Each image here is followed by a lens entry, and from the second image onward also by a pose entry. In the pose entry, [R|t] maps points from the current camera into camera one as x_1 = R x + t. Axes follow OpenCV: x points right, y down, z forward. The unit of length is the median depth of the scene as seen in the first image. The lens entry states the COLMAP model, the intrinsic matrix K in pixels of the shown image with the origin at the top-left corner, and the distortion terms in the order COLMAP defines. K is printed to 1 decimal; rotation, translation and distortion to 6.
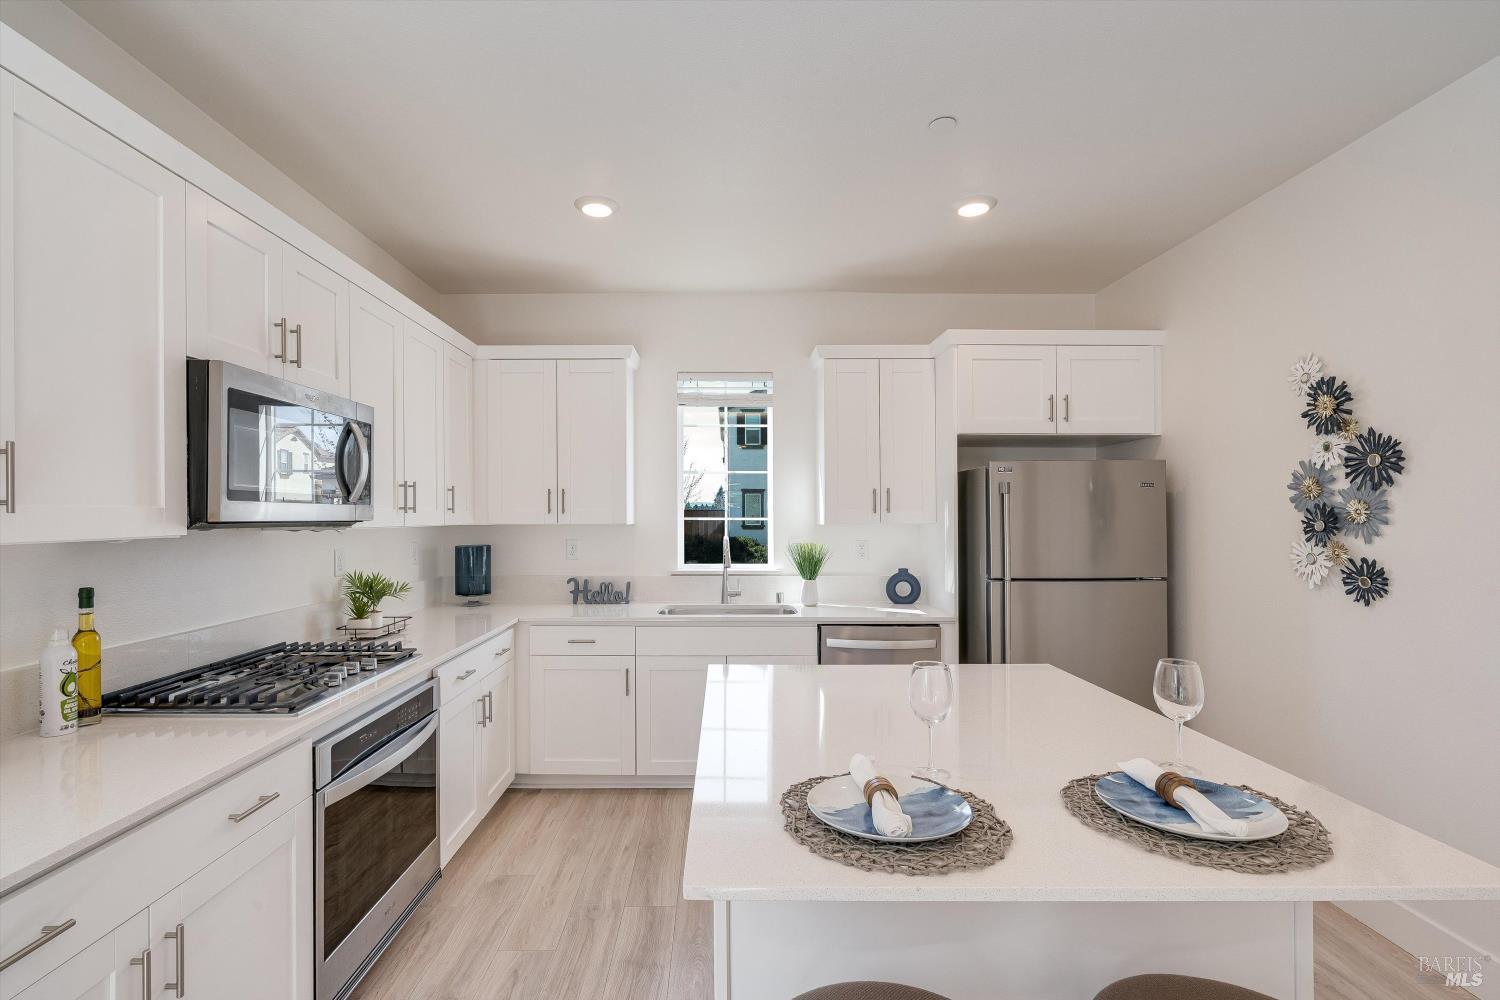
lens RADIAL K [[698.8, 0, 718.5], [0, 698.8, 509.3], [0, 0, 1]] dist [-0.002303, 0.000201]
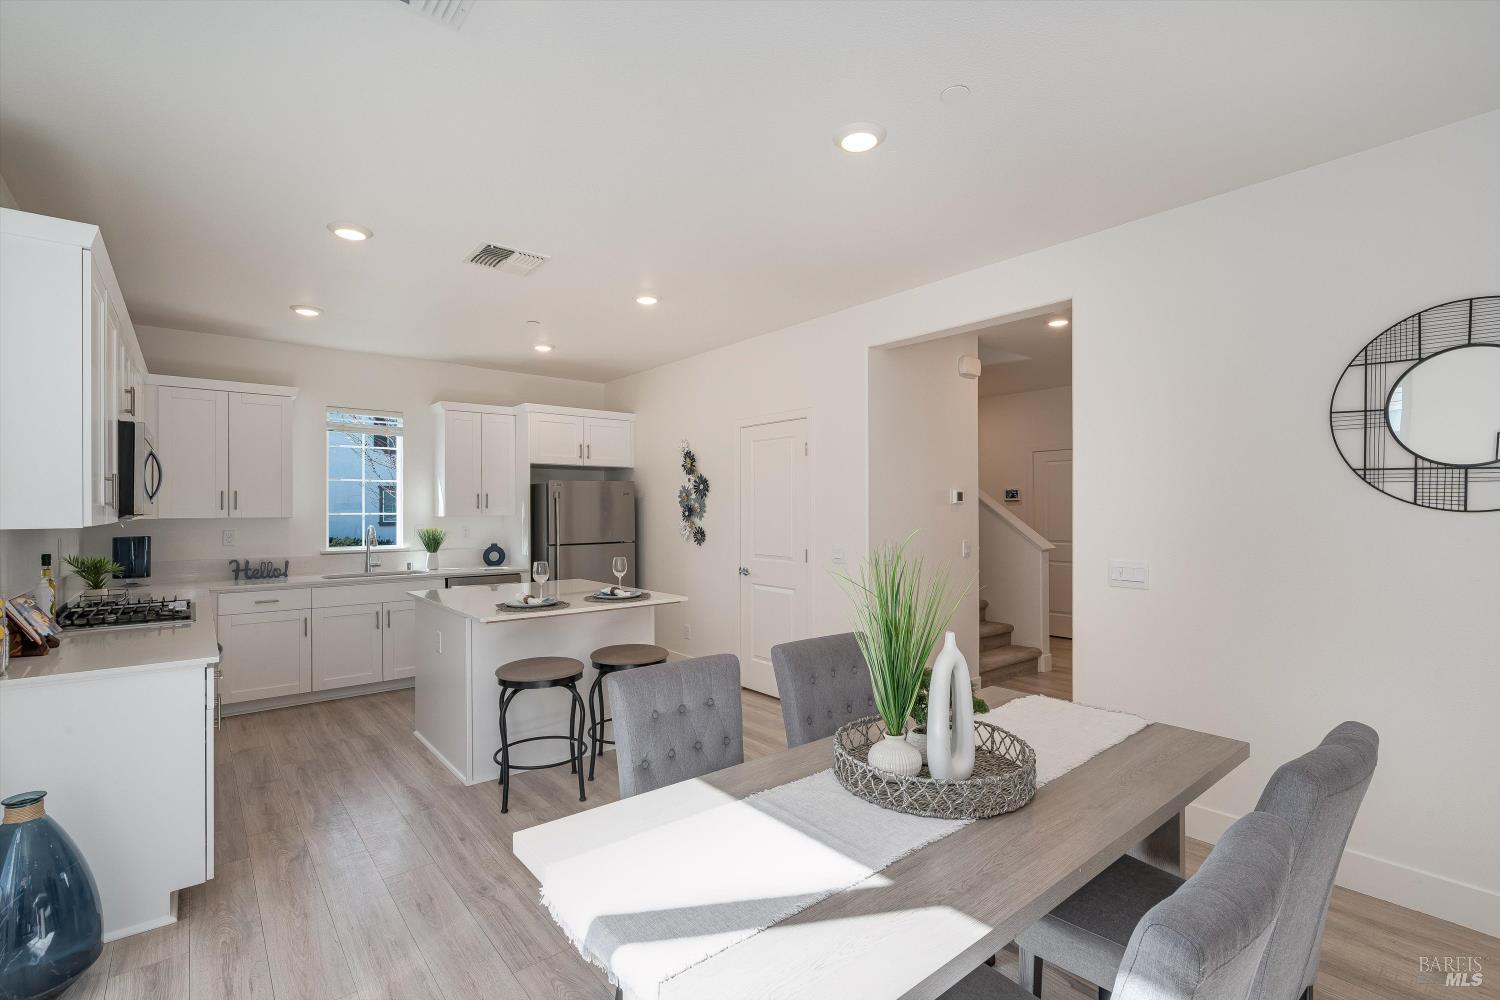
lens RADIAL K [[693.2, 0, 750.0], [0, 693.2, 500.0], [0, 0, 1]] dist [-0.002256, -0.000044]
pose [[0.773688, 0.005315, 0.633545, -0.329664], [-0.000049, 0.999965, -0.008330, -0.001826], [-0.633567, 0.006413, 0.773661, -0.684784]]
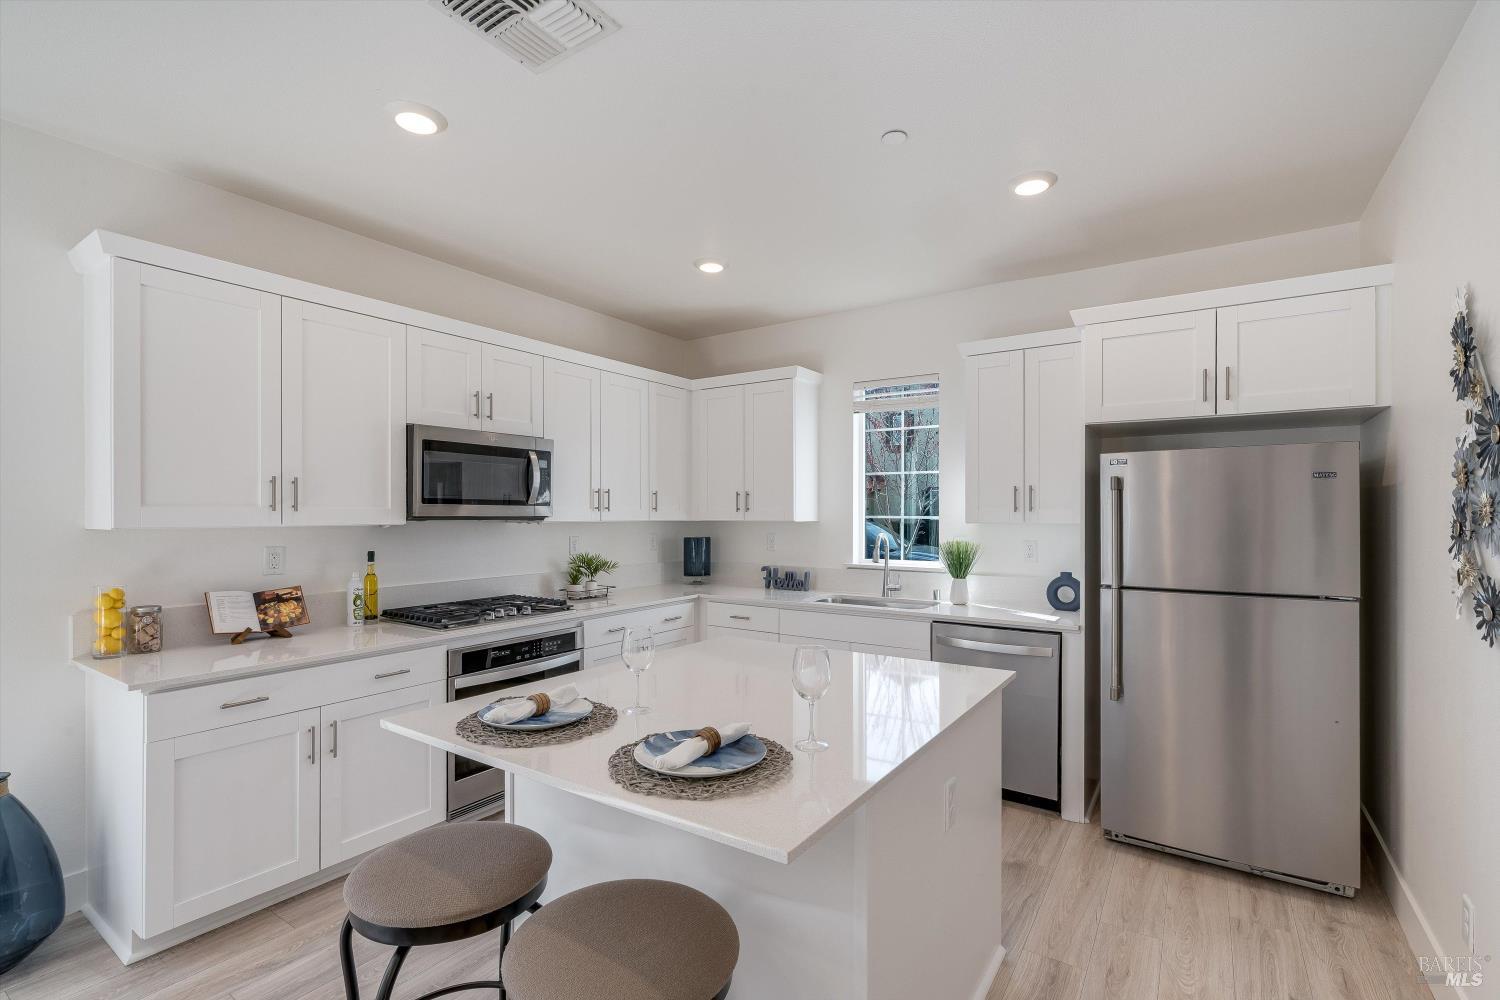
lens RADIAL K [[683.2, 0, 737.2], [0, 683.2, 509.6], [0, 0, 1]] dist [-0.001246, 0.000260]
pose [[0.825619, -0.001744, -0.564225, 0.474046], [0.002733, 0.999996, 0.000908, 0.000743], [0.564221, -0.002291, 0.825620, 0.019488]]
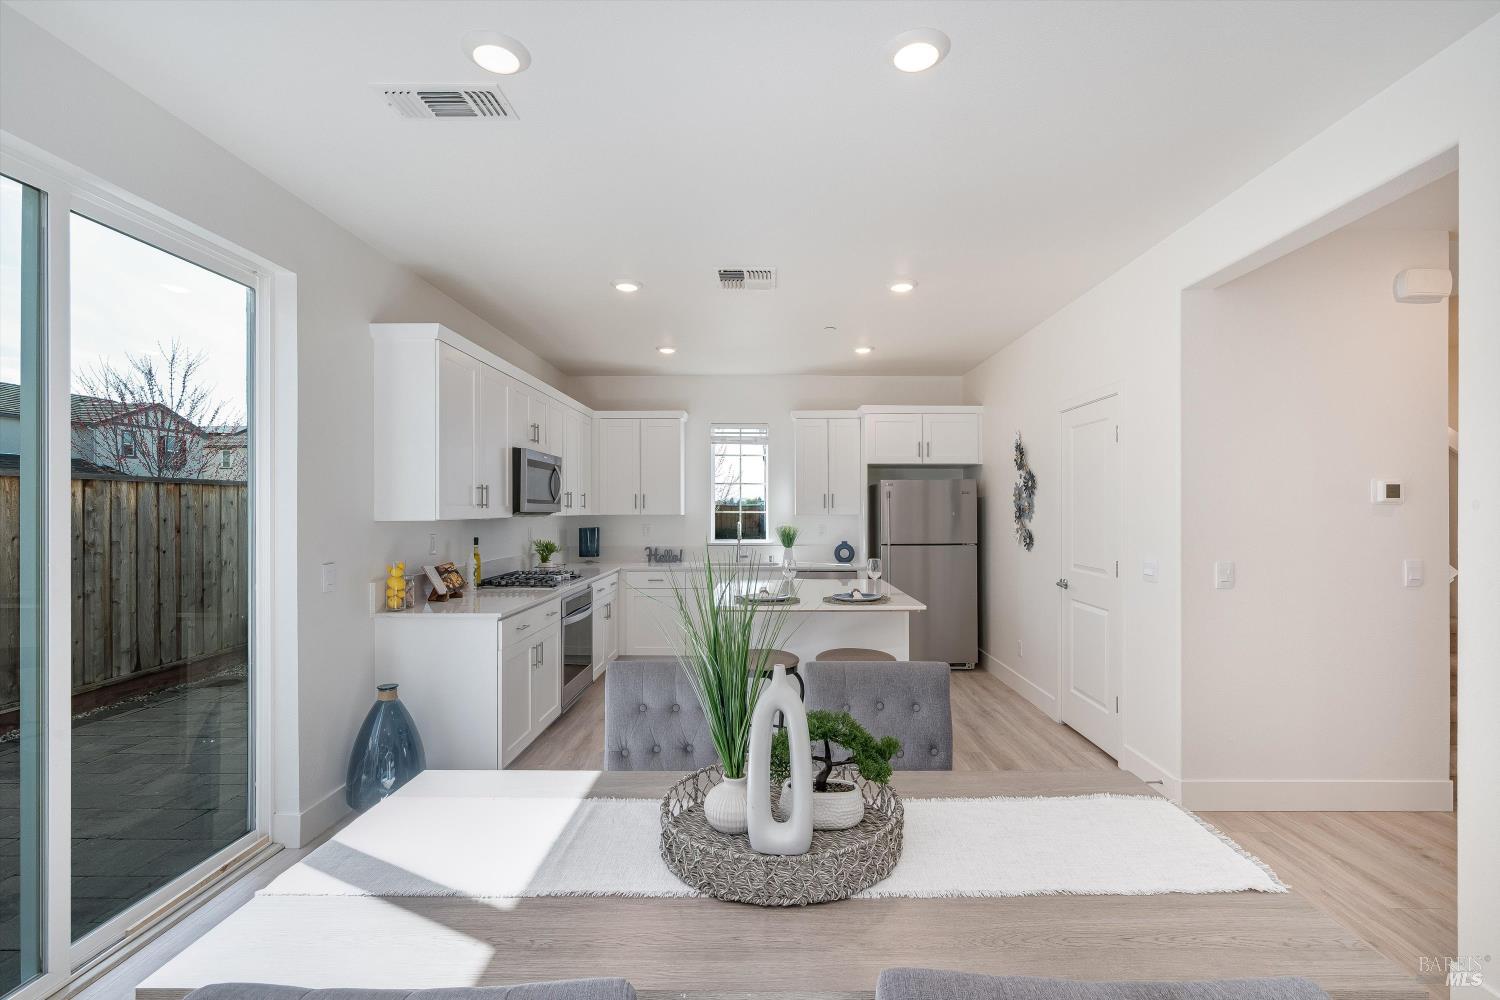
lens RADIAL K [[699.8, 0, 750.0], [0, 699.8, 500.0], [0, 0, 1]] dist [-0.001272, 0.000171]
pose [[0.999849, -0.000483, -0.017373, 0.075895], [0.000359, 0.999975, -0.007131, -0.003042], [0.017376, 0.007123, 0.999824, -0.790611]]
